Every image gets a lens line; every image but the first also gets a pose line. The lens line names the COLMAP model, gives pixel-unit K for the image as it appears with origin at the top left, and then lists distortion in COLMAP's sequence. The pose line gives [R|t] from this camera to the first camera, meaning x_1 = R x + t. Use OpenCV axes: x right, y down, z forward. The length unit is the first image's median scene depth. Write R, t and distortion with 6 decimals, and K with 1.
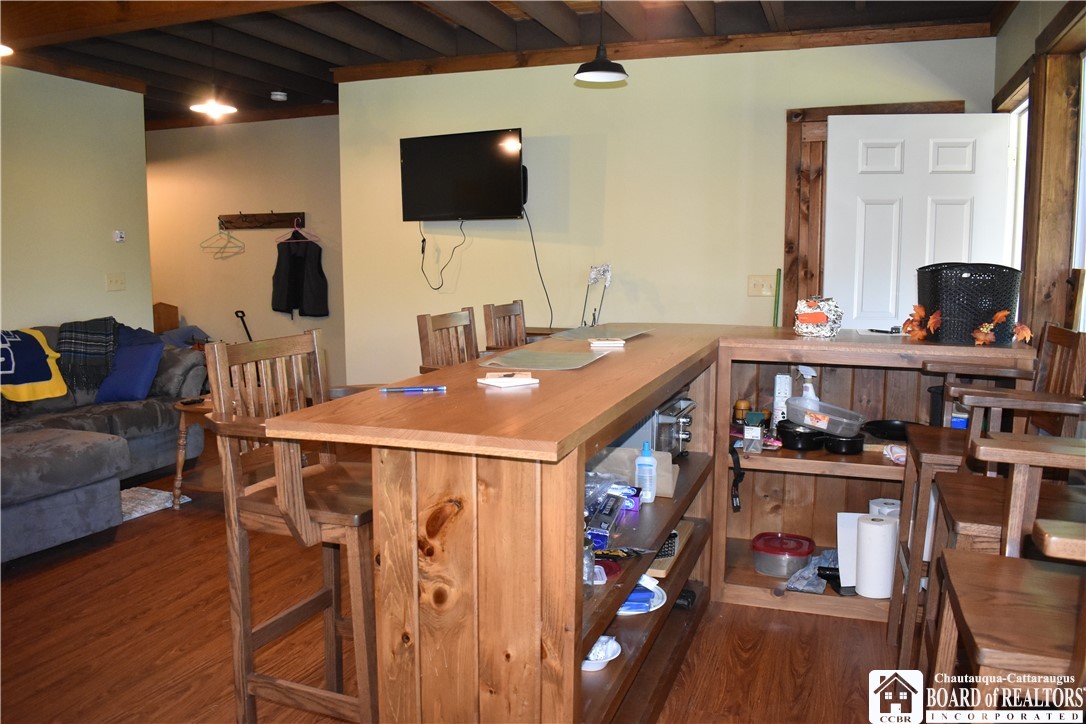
lens RADIAL K [[856.4, 0, 548.3], [0, 856.4, 359.7], [0, 0, 1]] dist [-0.091684, 0.007820]
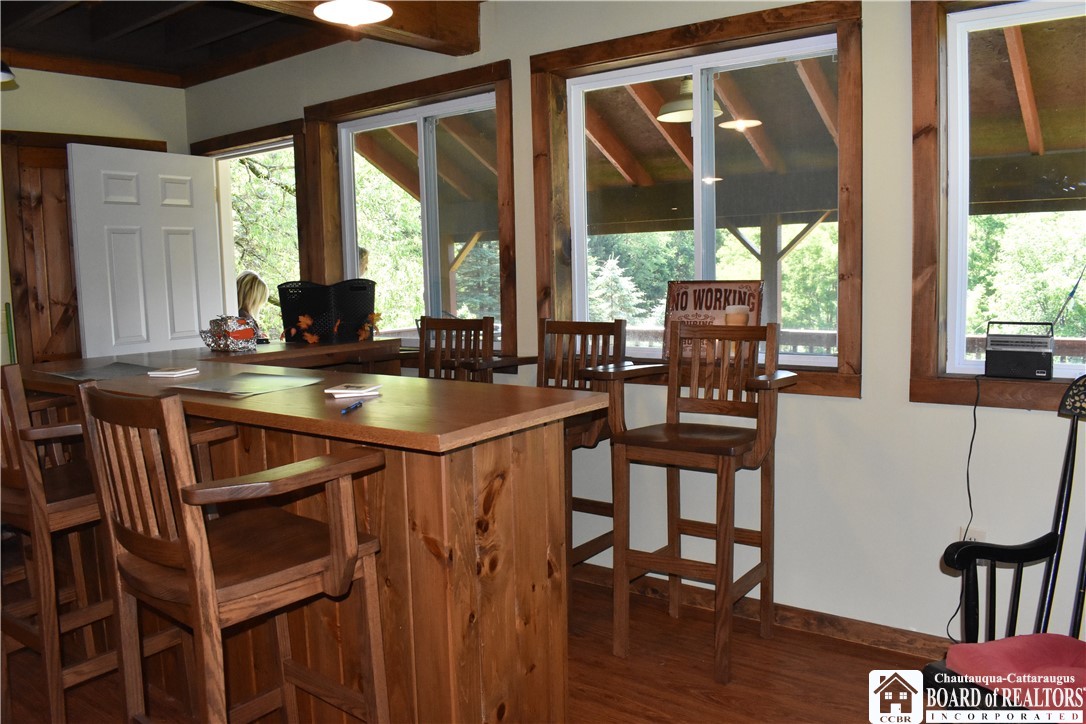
lens RADIAL K [[856.4, 0, 548.3], [0, 856.4, 359.7], [0, 0, 1]] dist [-0.091684, 0.007820]
pose [[0.292878, -0.108105, 0.950019, -0.977874], [0.146071, 0.986984, 0.067280, -0.050848], [-0.944926, 0.119065, 0.304856, 0.452935]]
